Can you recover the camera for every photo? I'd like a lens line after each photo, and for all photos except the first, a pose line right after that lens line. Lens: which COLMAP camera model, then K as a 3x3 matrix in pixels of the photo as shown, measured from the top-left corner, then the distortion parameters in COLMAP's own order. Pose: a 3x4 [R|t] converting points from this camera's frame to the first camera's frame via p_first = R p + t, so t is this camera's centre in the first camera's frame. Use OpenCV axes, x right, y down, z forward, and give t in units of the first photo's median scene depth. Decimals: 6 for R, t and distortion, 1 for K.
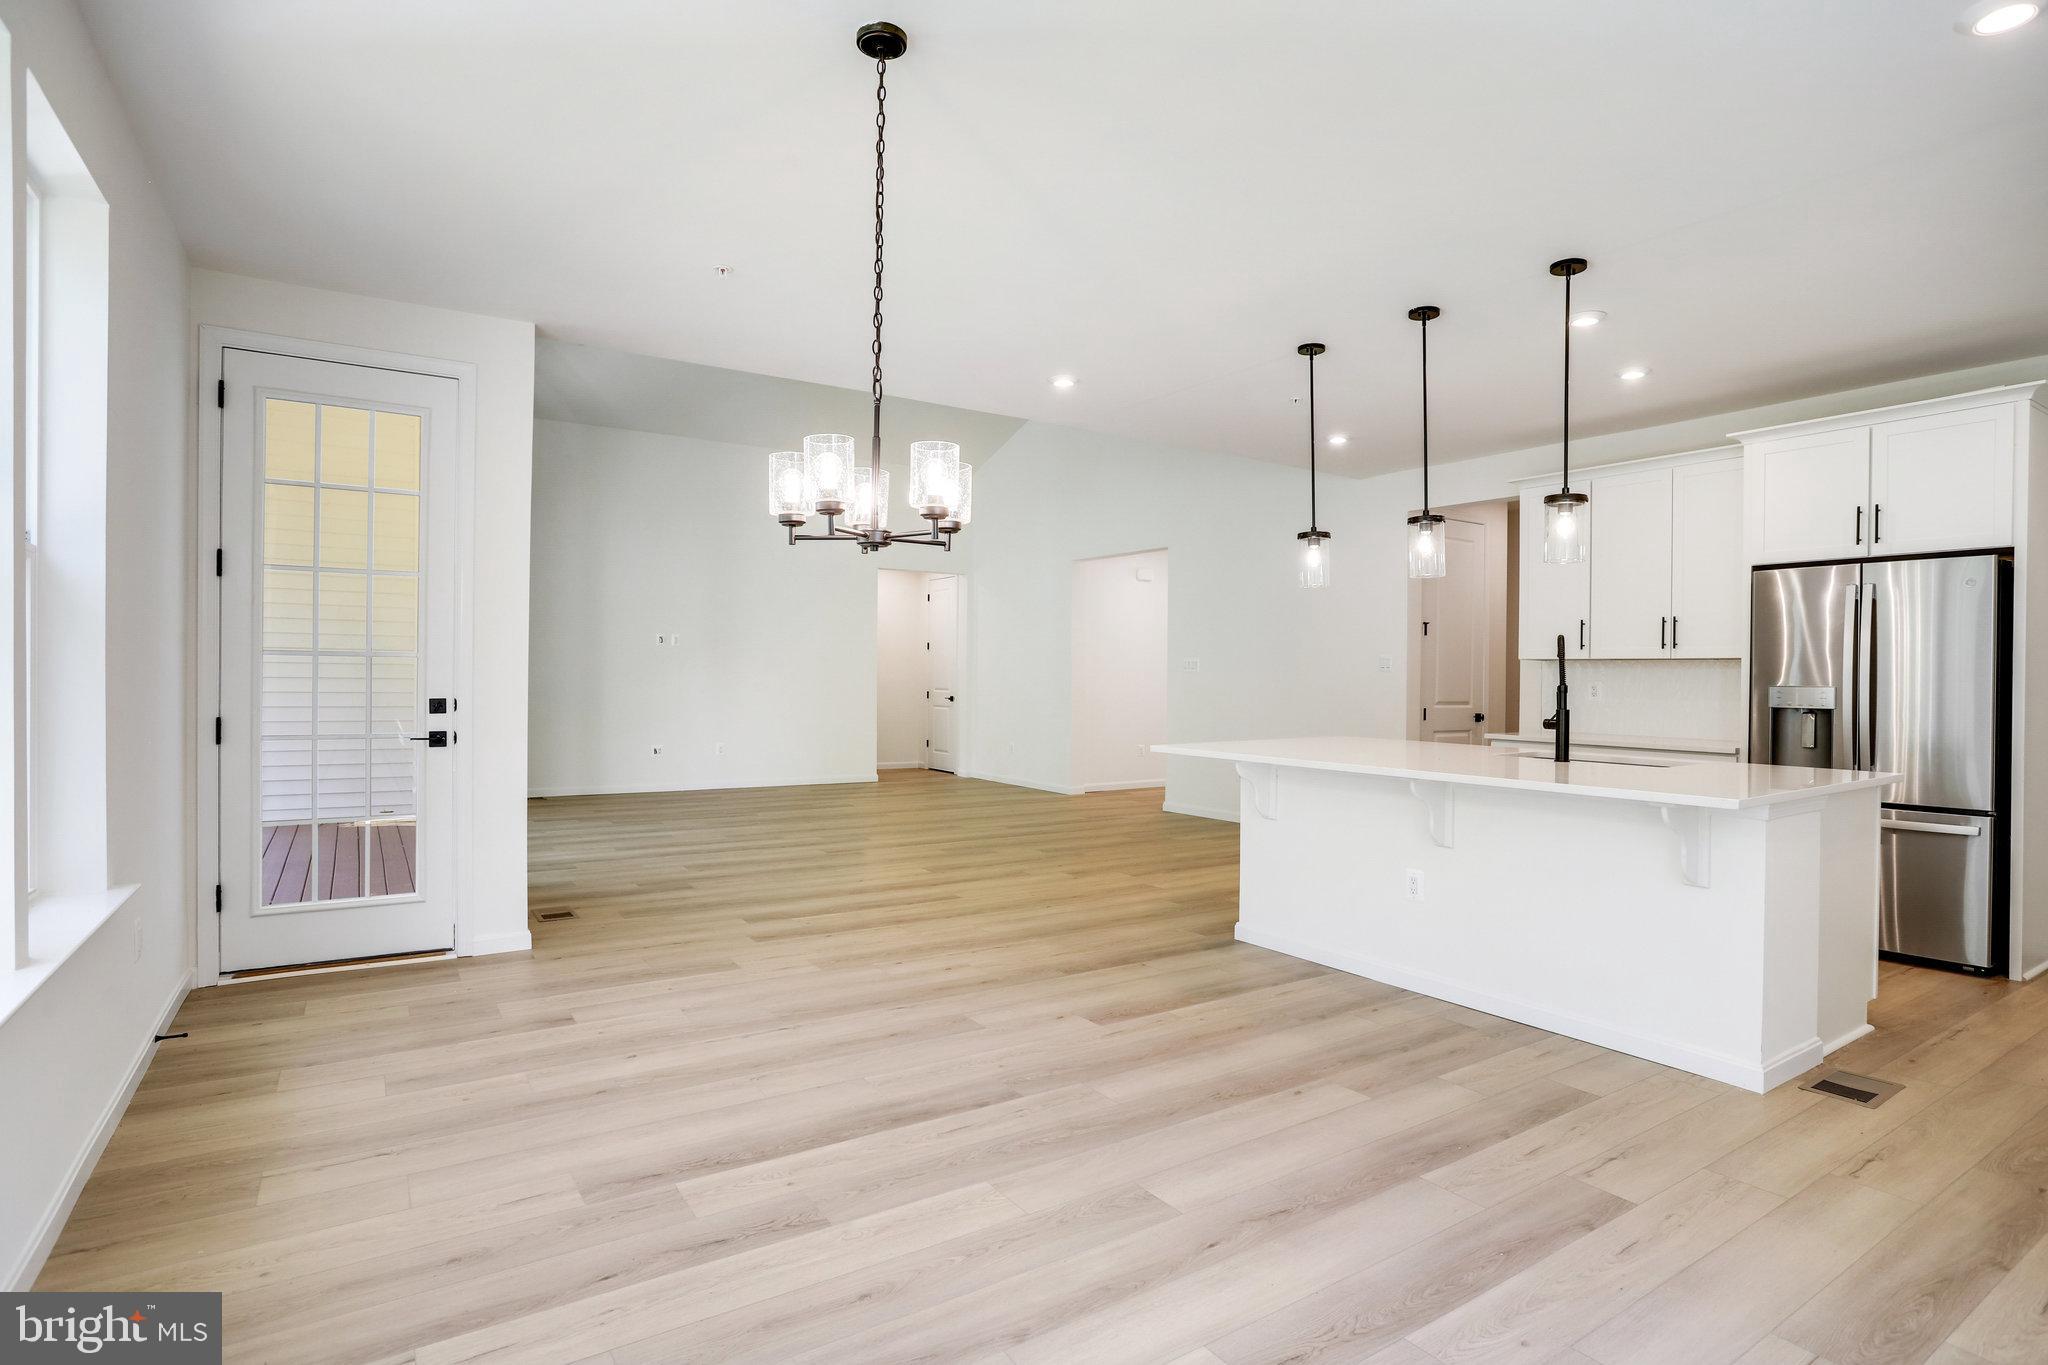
lens RADIAL K [[1038.4, 0, 1031.7], [0, 1038.4, 679.4], [0, 0, 1]] dist [-0.060959, 0.026067]
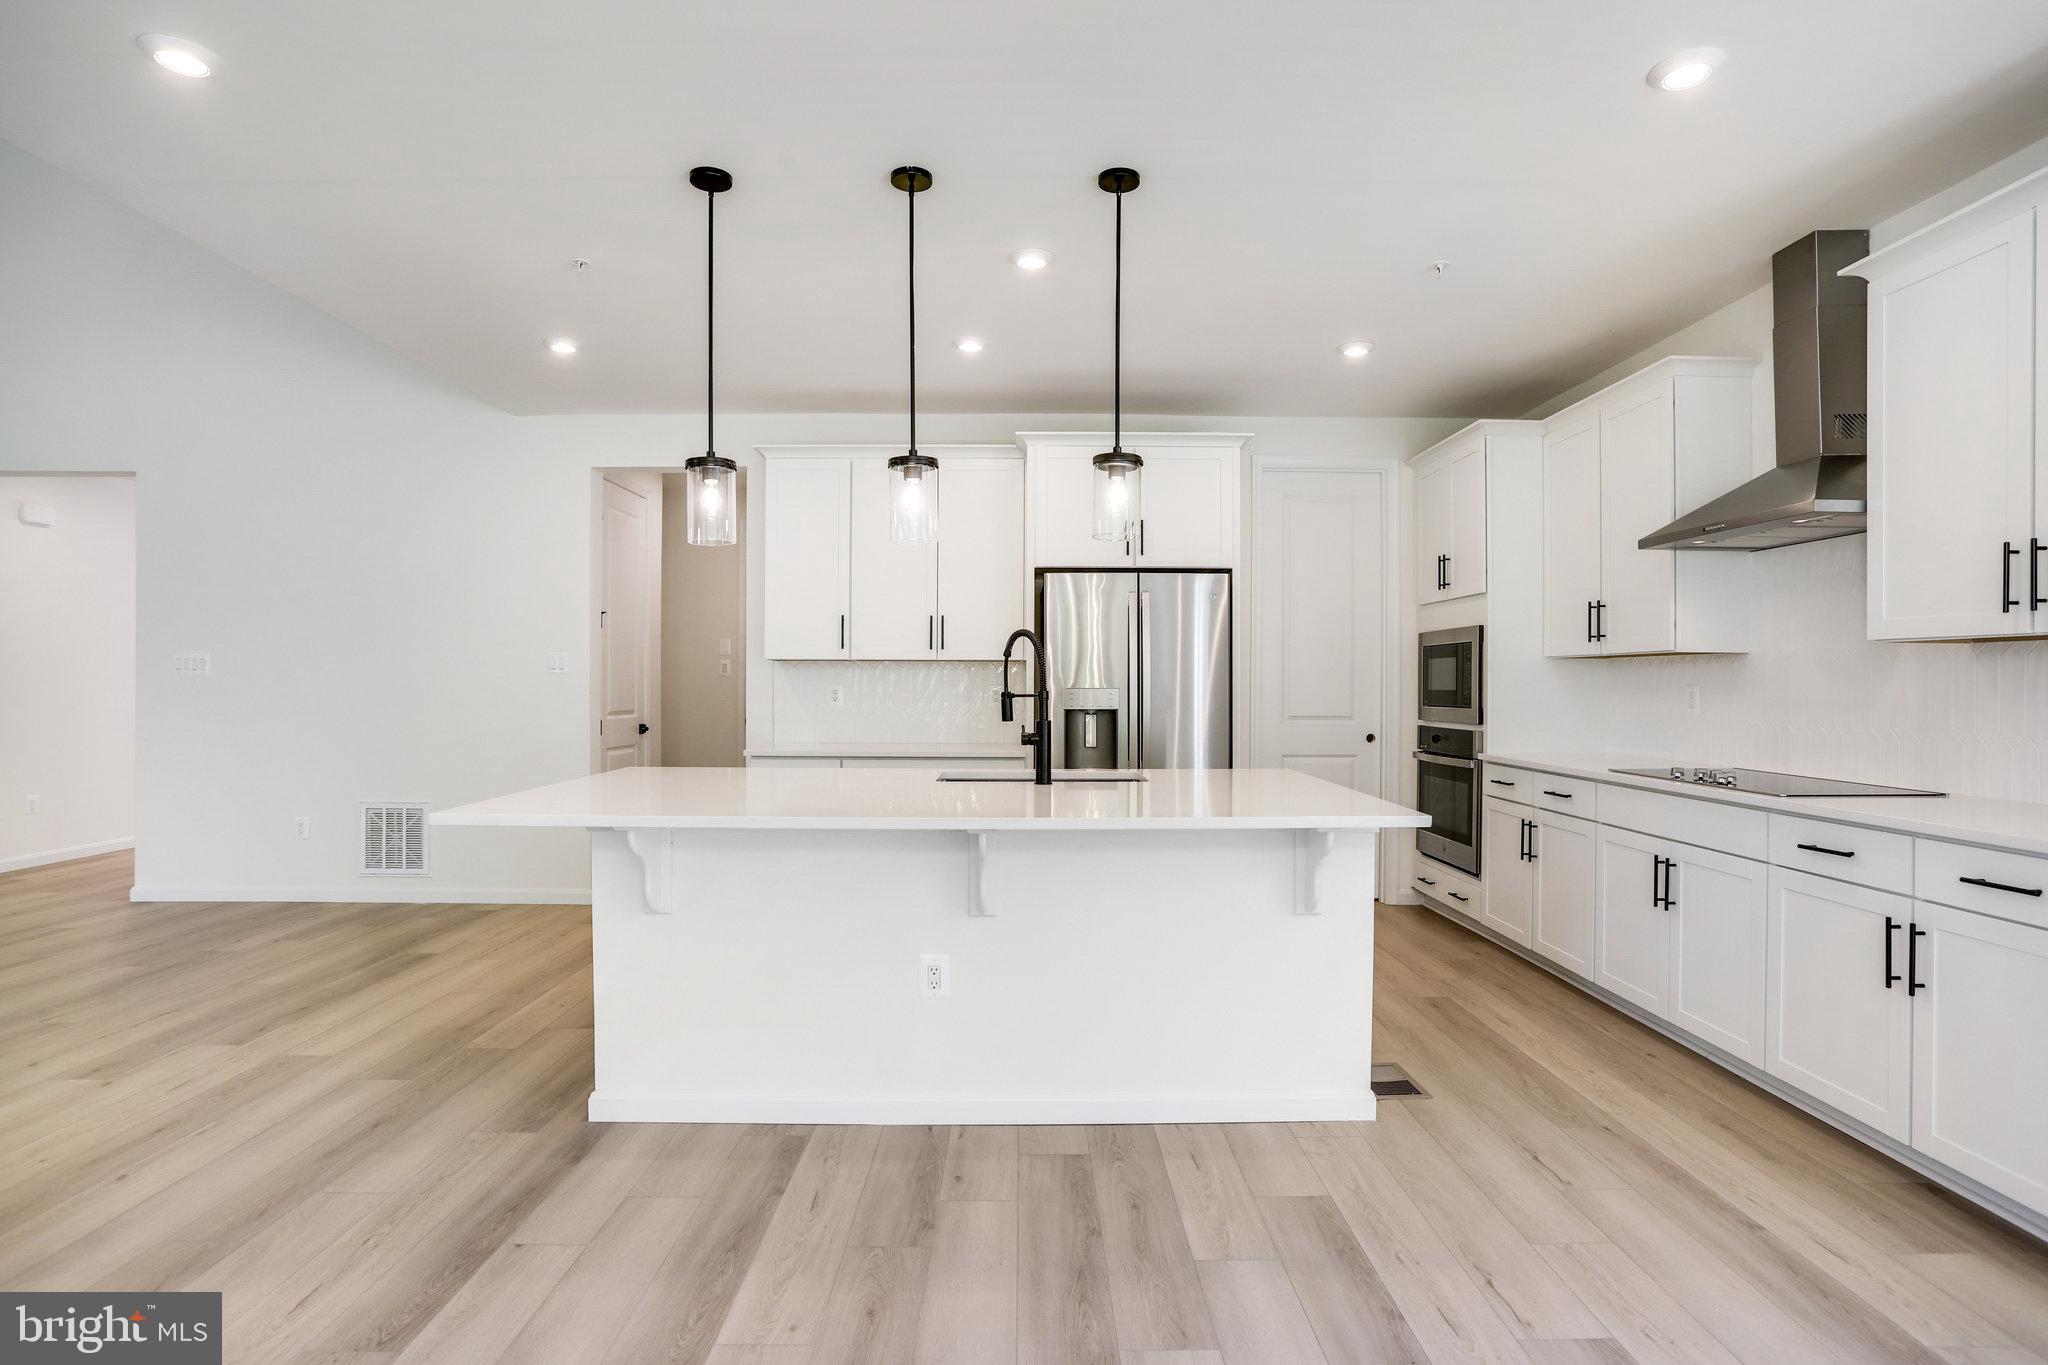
lens RADIAL K [[1038.4, 0, 1032.7], [0, 1038.4, 684.9], [0, 0, 1]] dist [-0.060959, 0.026067]
pose [[0.543758, -0.009387, 0.839190, -0.183708], [0.005766, 0.999956, 0.007449, -0.005226], [-0.839222, 0.000789, 0.543788, 0.547562]]
